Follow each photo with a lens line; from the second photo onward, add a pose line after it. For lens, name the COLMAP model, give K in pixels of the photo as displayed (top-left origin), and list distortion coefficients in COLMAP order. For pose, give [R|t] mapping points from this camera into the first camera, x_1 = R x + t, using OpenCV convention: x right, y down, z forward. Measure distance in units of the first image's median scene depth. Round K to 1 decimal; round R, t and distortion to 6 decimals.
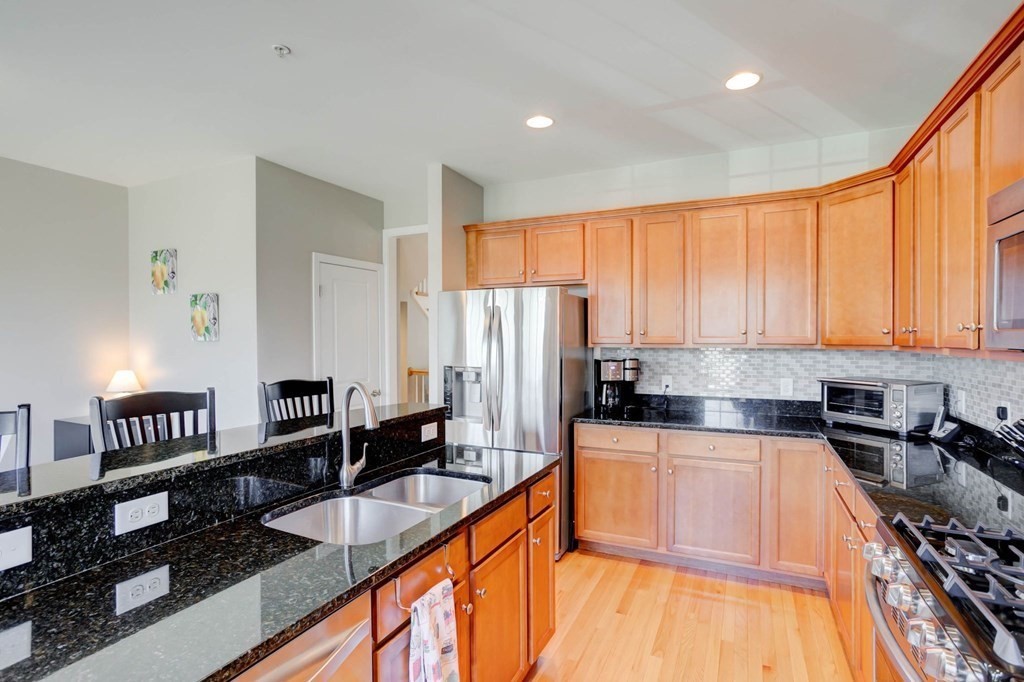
lens RADIAL K [[507.2, 0, 501.9], [0, 507.2, 336.8], [0, 0, 1]] dist [-0.045575, 0.039356]
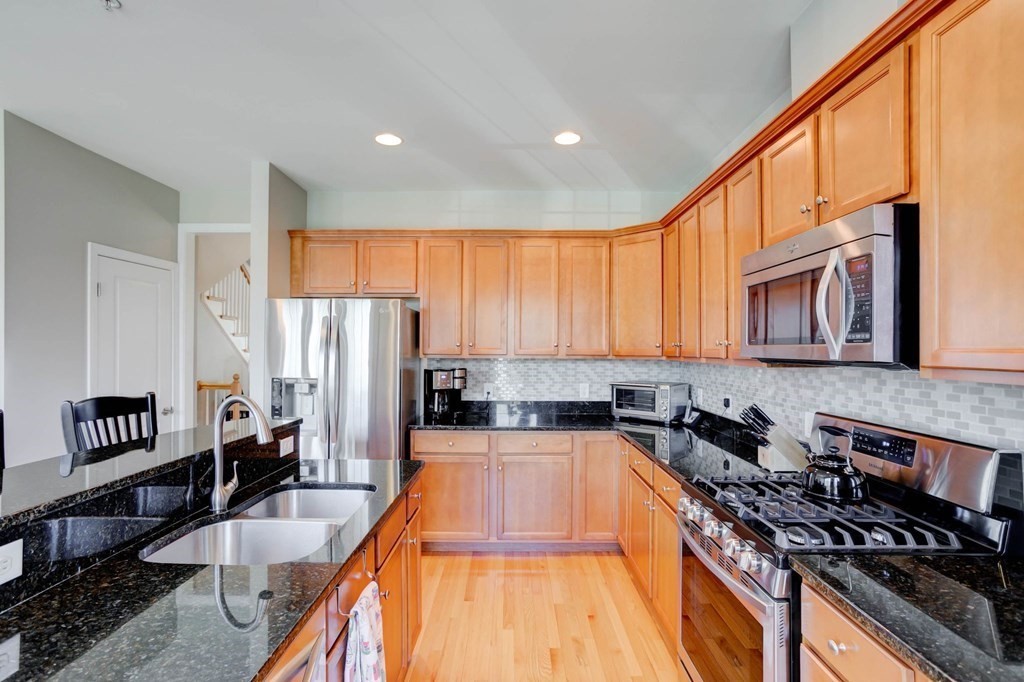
lens RADIAL K [[499.7, 0, 503.5], [0, 499.7, 341.8], [0, 0, 1]] dist [-0.026973, 0.019985]
pose [[0.907859, 0.012275, 0.419097, -0.136206], [-0.007075, 0.999878, -0.013959, 0.000490], [-0.419217, 0.009708, 0.907834, -0.019961]]
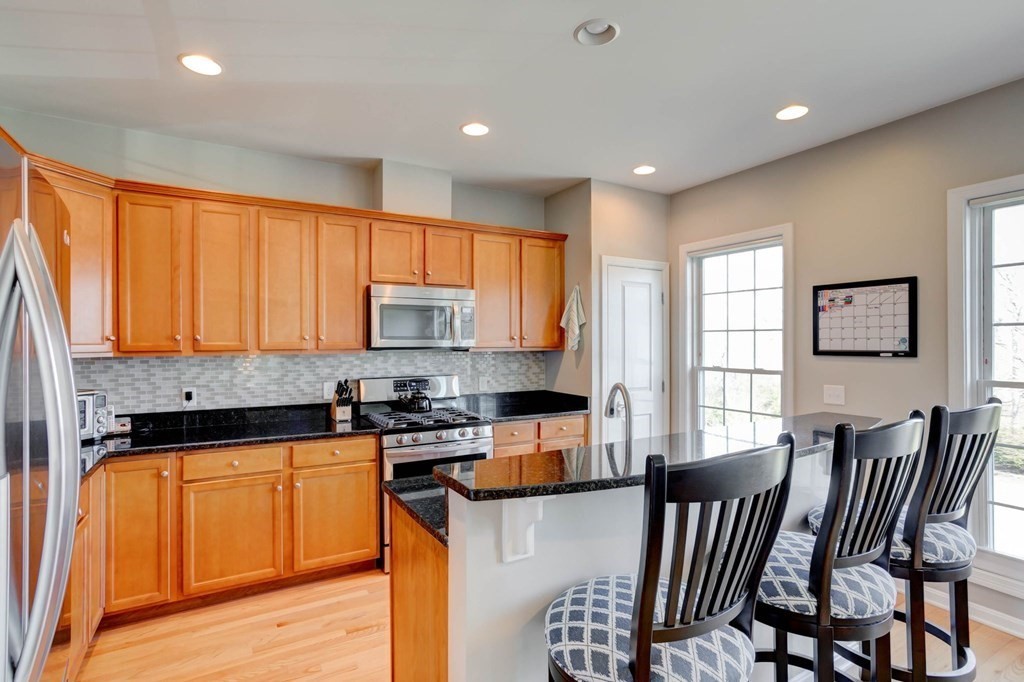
lens RADIAL K [[499.7, 0, 503.5], [0, 499.7, 341.8], [0, 0, 1]] dist [-0.026973, 0.019985]
pose [[-0.811505, 0.009768, 0.584264, -0.415699], [0.008109, 0.999952, -0.005455, 0.007738], [-0.584290, 0.000311, -0.811545, 1.176505]]
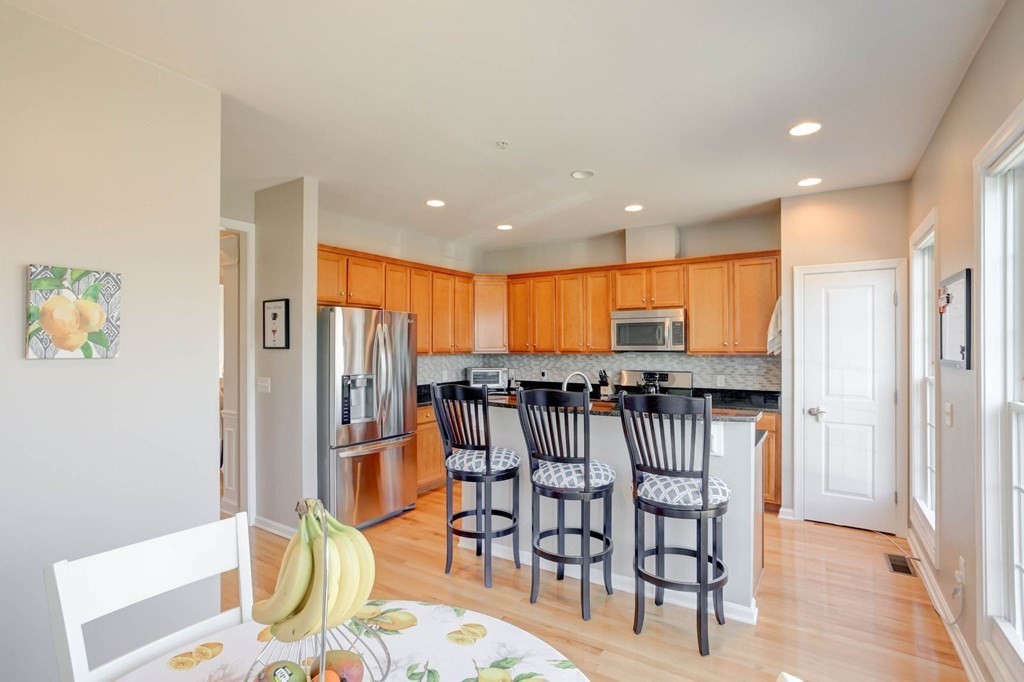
lens RADIAL K [[499.7, 0, 503.5], [0, 499.7, 341.8], [0, 0, 1]] dist [-0.026973, 0.019985]
pose [[0.149122, 0.004748, 0.988807, -1.328935], [0.006402, 0.999963, -0.005767, -0.012314], [-0.988798, 0.007191, 0.149086, 0.577115]]
